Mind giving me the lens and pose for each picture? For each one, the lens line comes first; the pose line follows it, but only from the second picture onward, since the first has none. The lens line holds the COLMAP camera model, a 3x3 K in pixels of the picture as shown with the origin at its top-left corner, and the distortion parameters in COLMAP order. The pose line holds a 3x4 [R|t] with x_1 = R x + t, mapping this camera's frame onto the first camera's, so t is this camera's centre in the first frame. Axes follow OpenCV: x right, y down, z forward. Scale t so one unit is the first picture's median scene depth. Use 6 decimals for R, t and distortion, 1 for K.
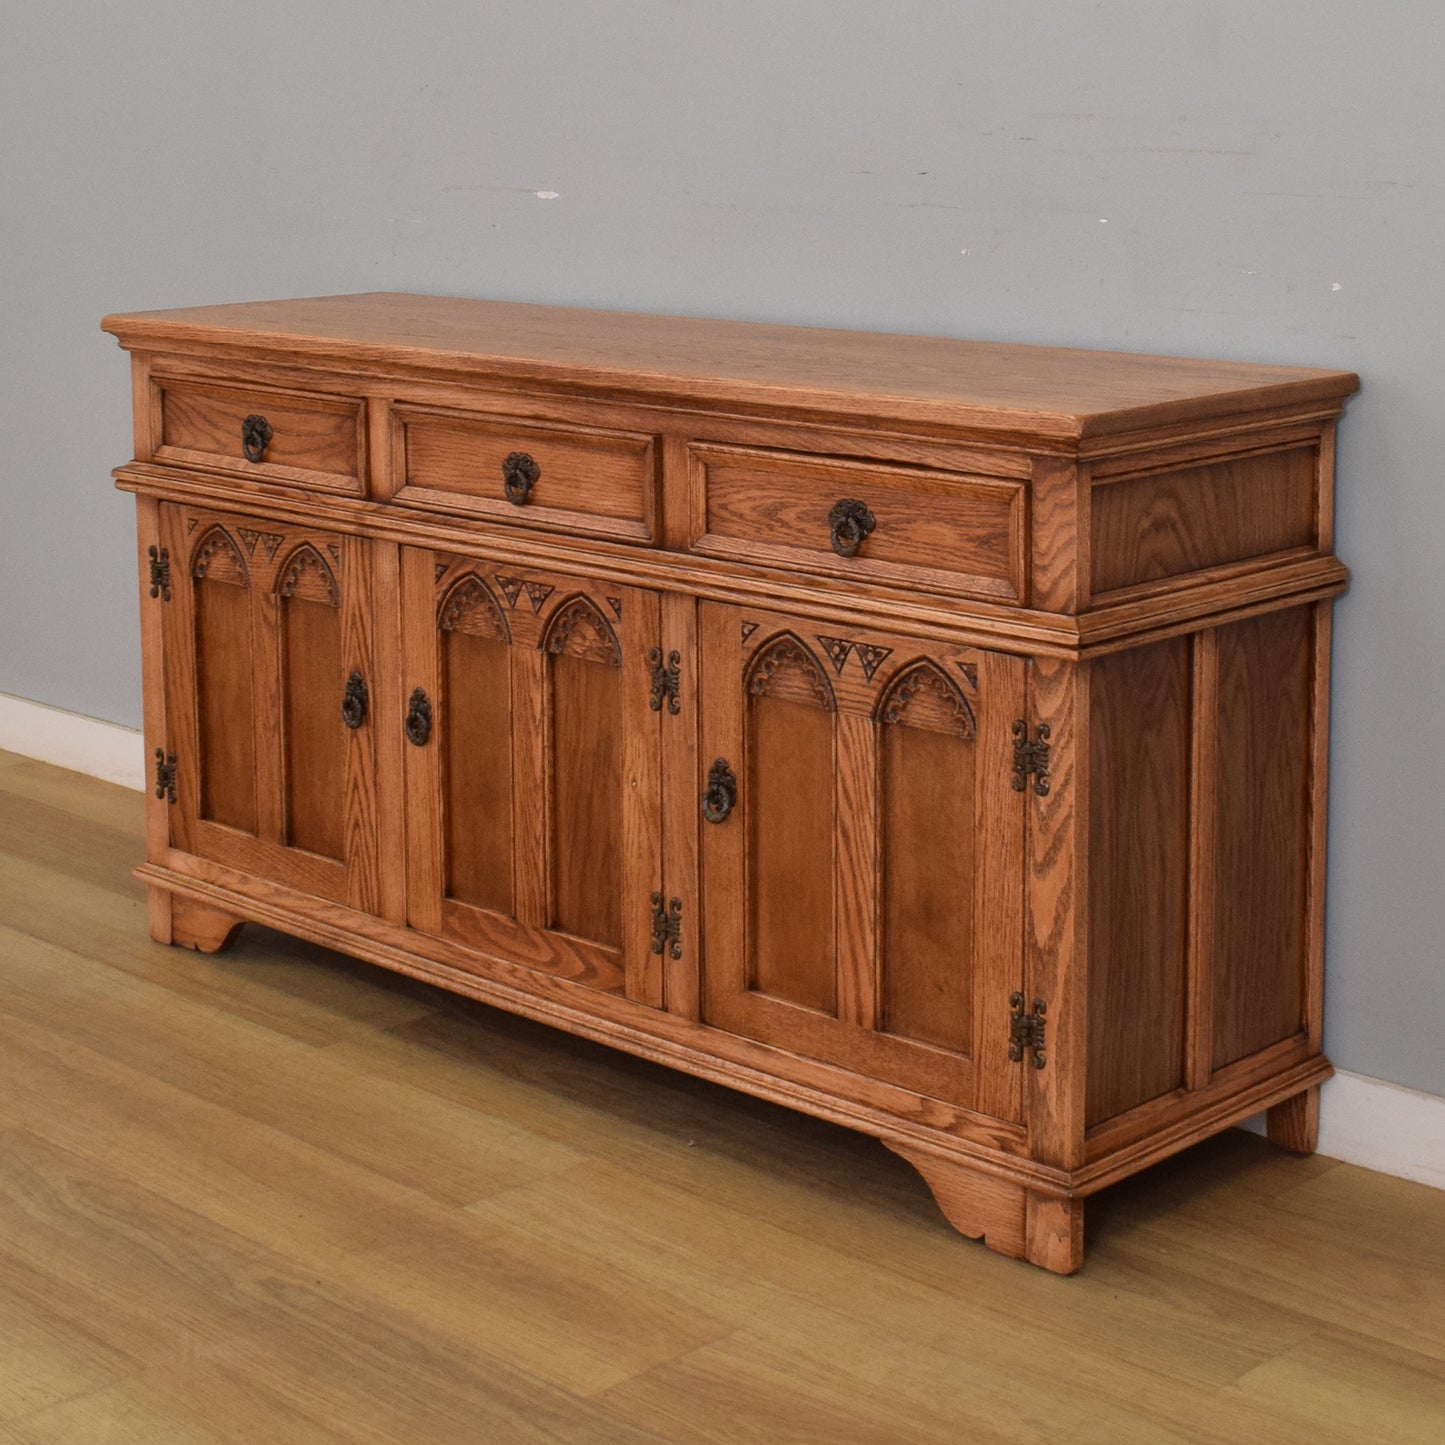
lens RADIAL K [[2814.0, 0, 746.2], [0, 2814.0, 431.6], [0, 0, 1]] dist [-0.084452, 0.000000]
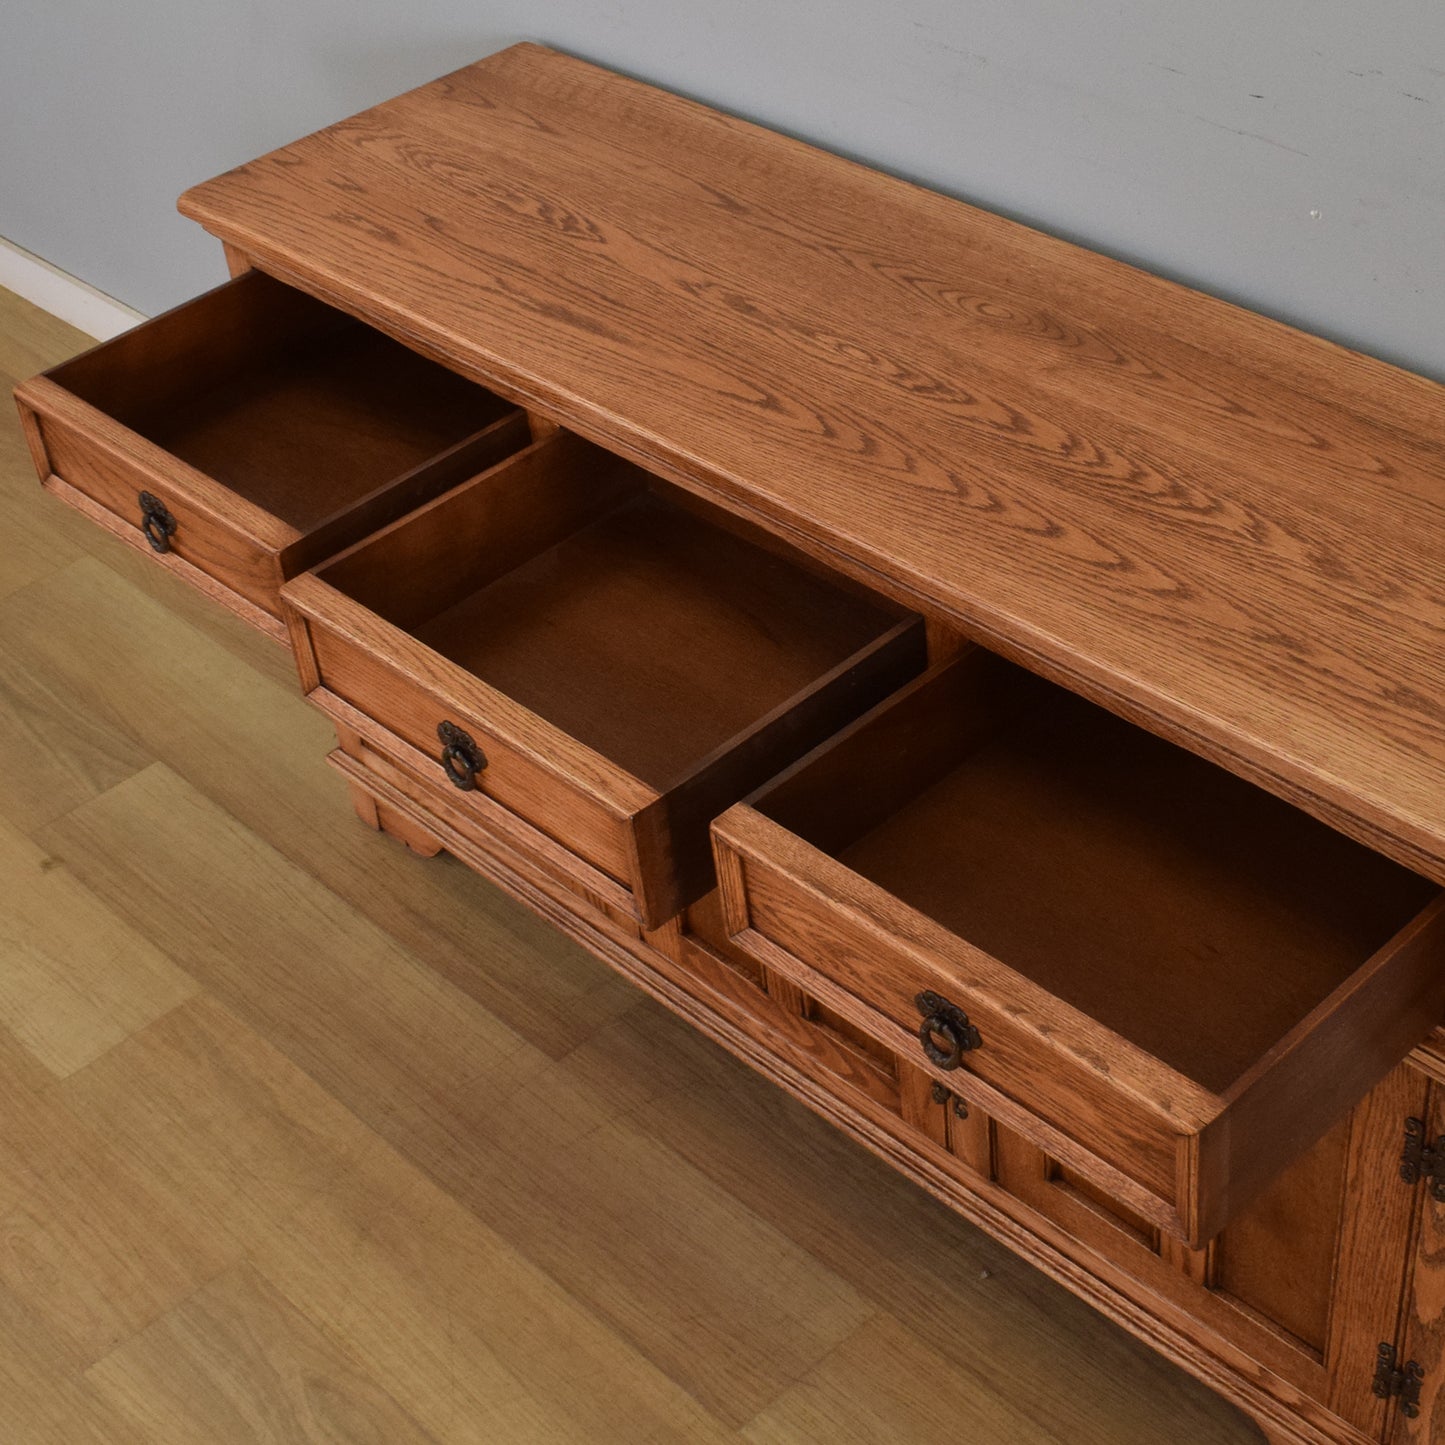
lens RADIAL K [[2480.1, 0, 793.5], [0, 2480.1, 668.4], [0, 0, 1]] dist [-0.093110, 0.000000]
pose [[0.997199, -0.039811, -0.063316, -0.023673], [0.066151, 0.864482, 0.498293, -0.320896], [0.034898, -0.501086, 0.864694, 0.425669]]
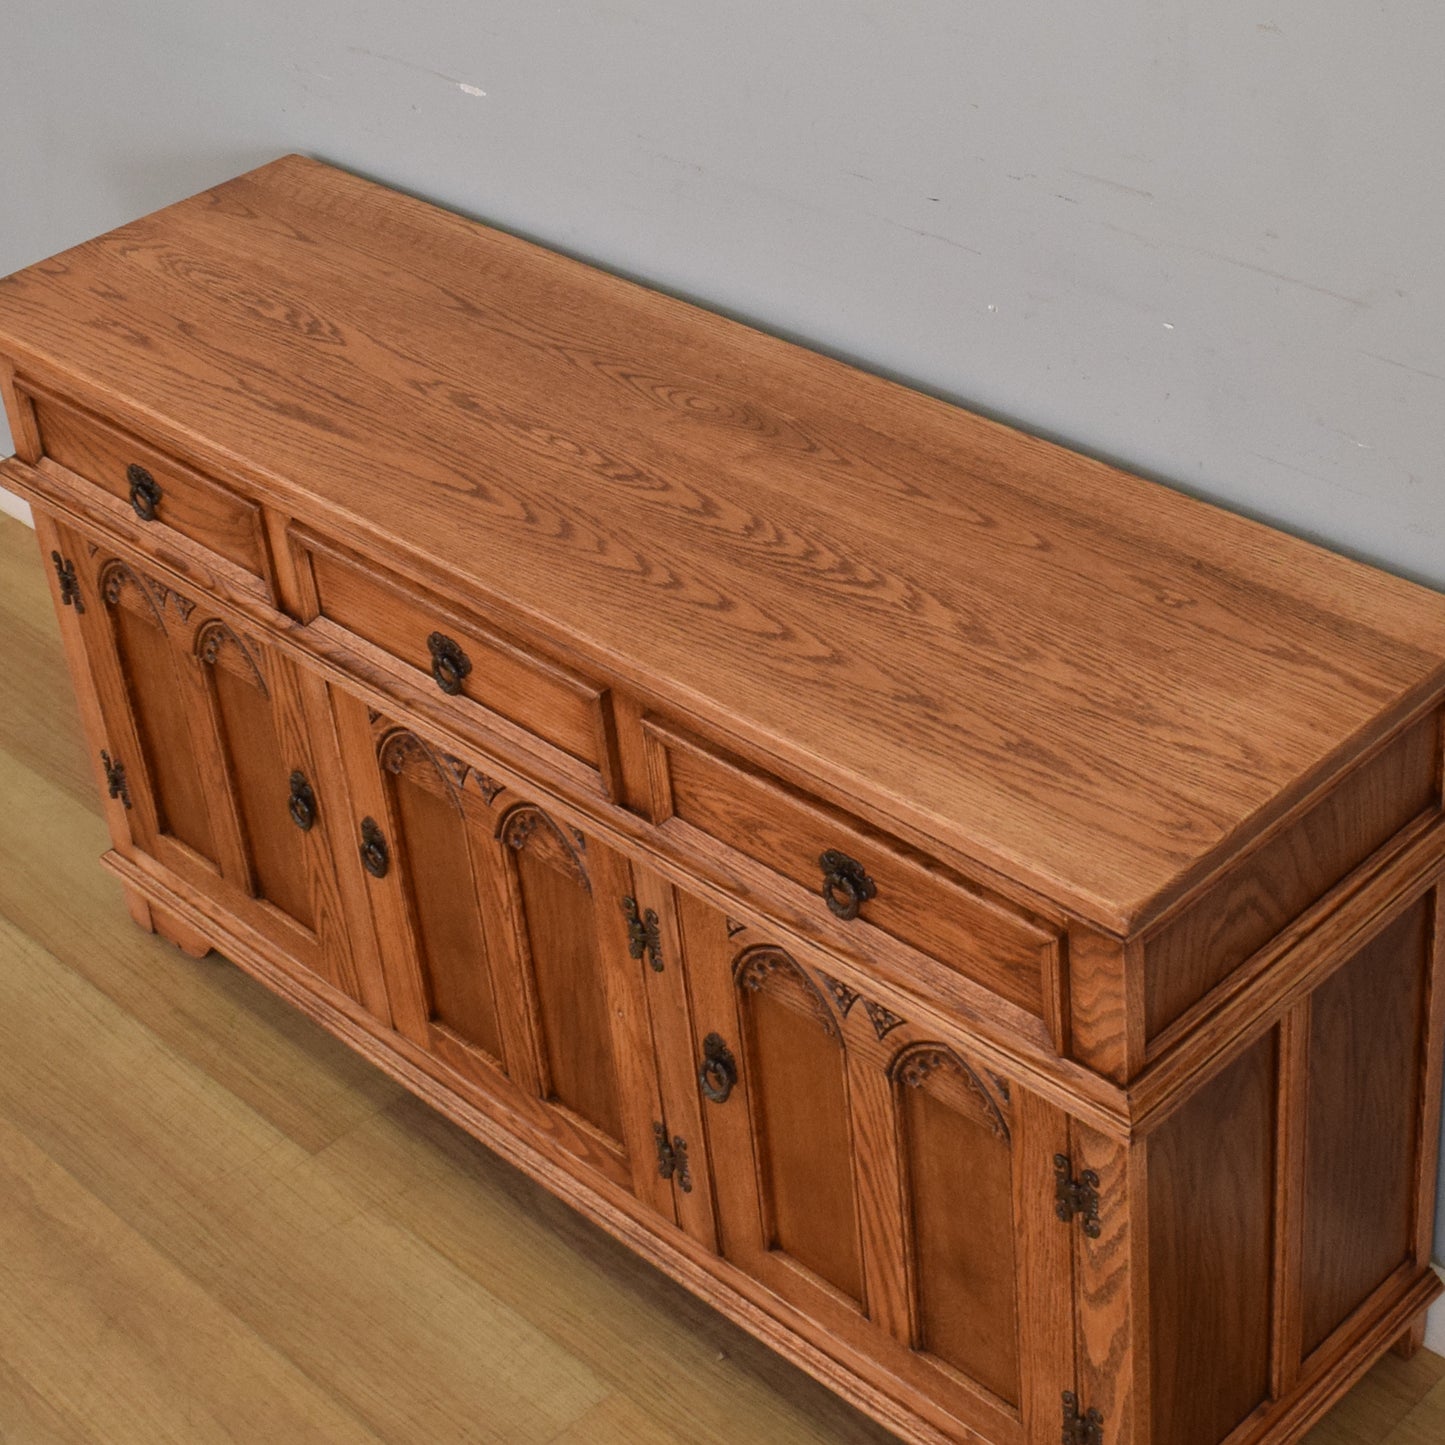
lens RADIAL K [[2776.0, 0, 739.7], [0, 2776.0, 493.6], [0, 0, 1]] dist [-0.094725, 0.000000]
pose [[0.996506, -0.057236, -0.060820, 0.057798], [0.076507, 0.917654, 0.389946, -0.354840], [0.033493, -0.393237, 0.918827, 0.306876]]
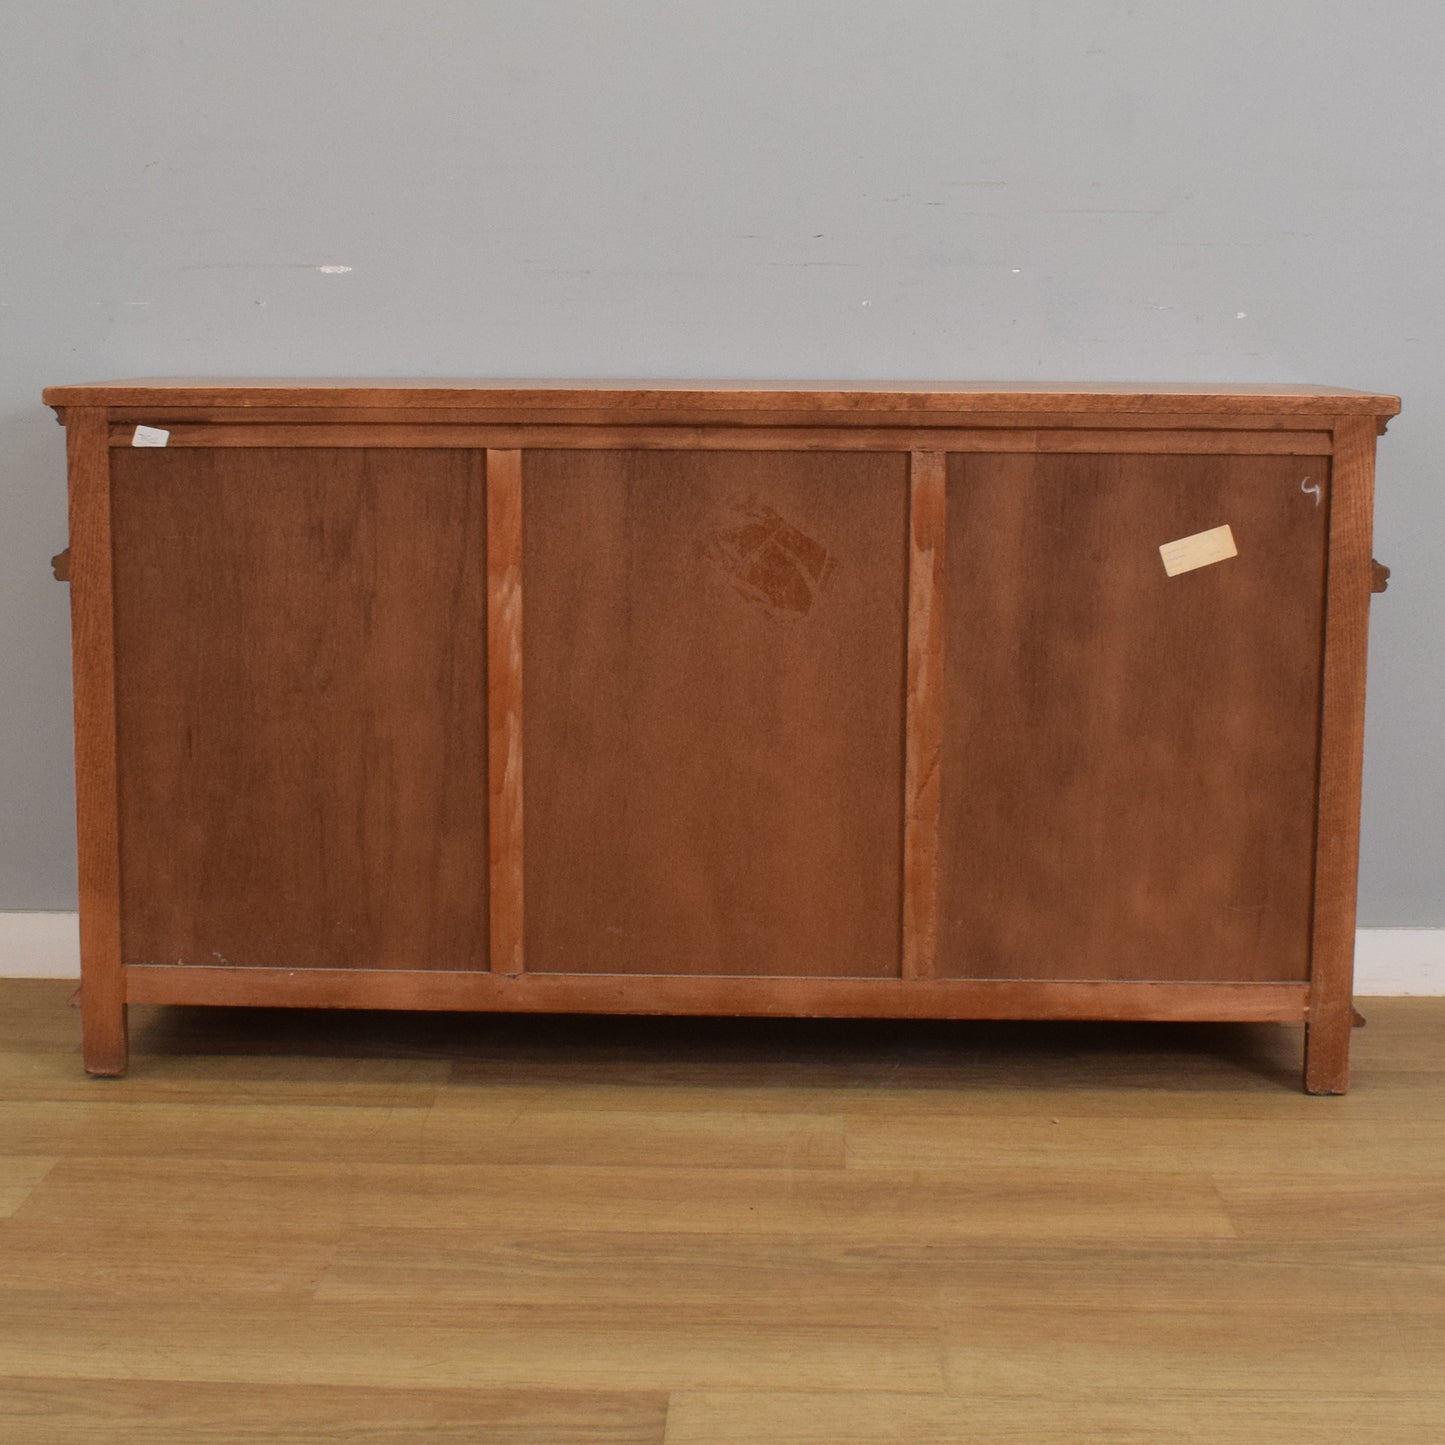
lens RADIAL K [[2514.9, 0, 712.4], [0, 2514.9, 725.1], [0, 0, 1]] dist [-0.100589, 0.000000]
pose [[0.745234, -0.109104, 0.657817, -0.738029], [0.082592, 0.994030, 0.071301, 0.033605], [-0.661669, 0.001194, 0.749795, 0.300339]]
